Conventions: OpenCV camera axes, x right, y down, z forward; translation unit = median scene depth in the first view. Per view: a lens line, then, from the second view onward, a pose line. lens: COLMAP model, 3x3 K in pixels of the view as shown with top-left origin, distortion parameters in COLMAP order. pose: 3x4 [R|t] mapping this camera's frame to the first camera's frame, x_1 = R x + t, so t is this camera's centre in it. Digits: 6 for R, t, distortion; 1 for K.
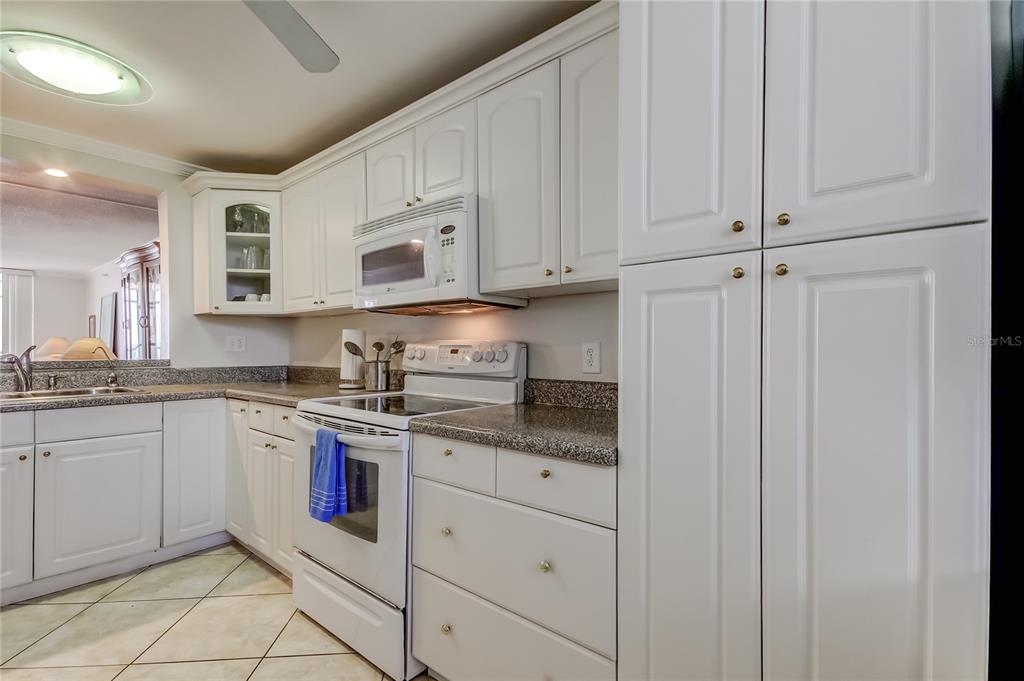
lens RADIAL K [[472.9, 0, 511.9], [0, 472.9, 347.6], [0, 0, 1]] dist [0.014176, 0.000147]
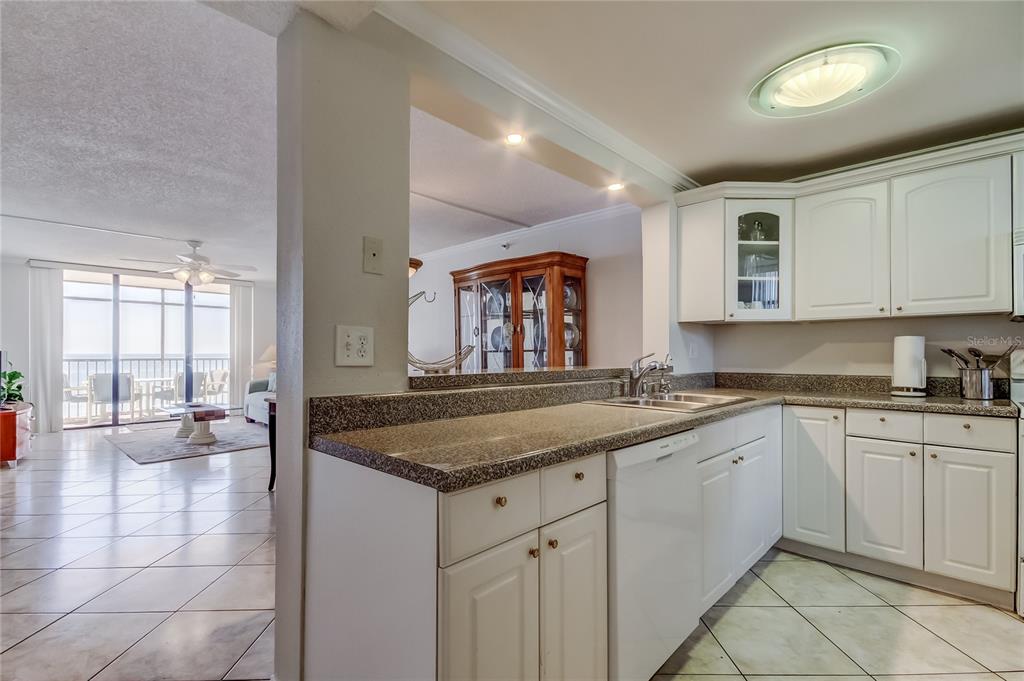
lens RADIAL K [[472.9, 0, 511.9], [0, 472.9, 347.6], [0, 0, 1]] dist [0.014176, 0.000147]
pose [[0.997875, -0.002310, -0.065122, -1.538731], [0.001681, 0.999951, -0.009717, -0.008768], [0.065141, 0.009587, 0.997830, -0.059794]]
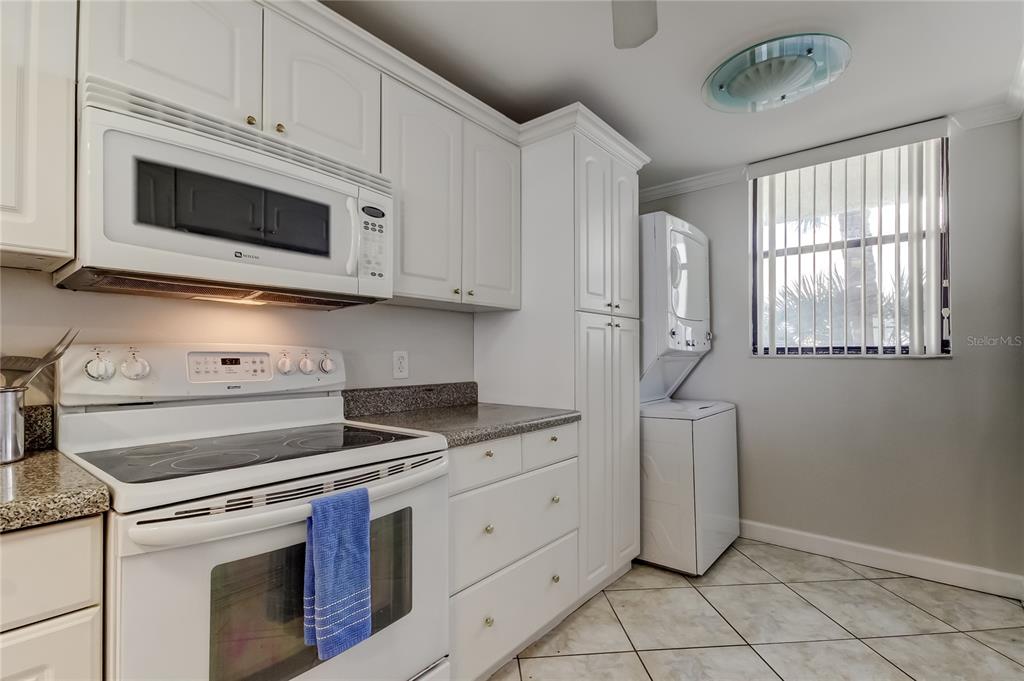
lens RADIAL K [[470.5, 0, 510.1], [0, 470.5, 354.5], [0, 0, 1]] dist [0.002917, -0.000664]
pose [[-0.007201, 0.004083, 0.999966, -0.904599], [0.002452, 0.999989, -0.004065, 0.002182], [-0.999971, 0.002423, -0.007211, 0.728363]]
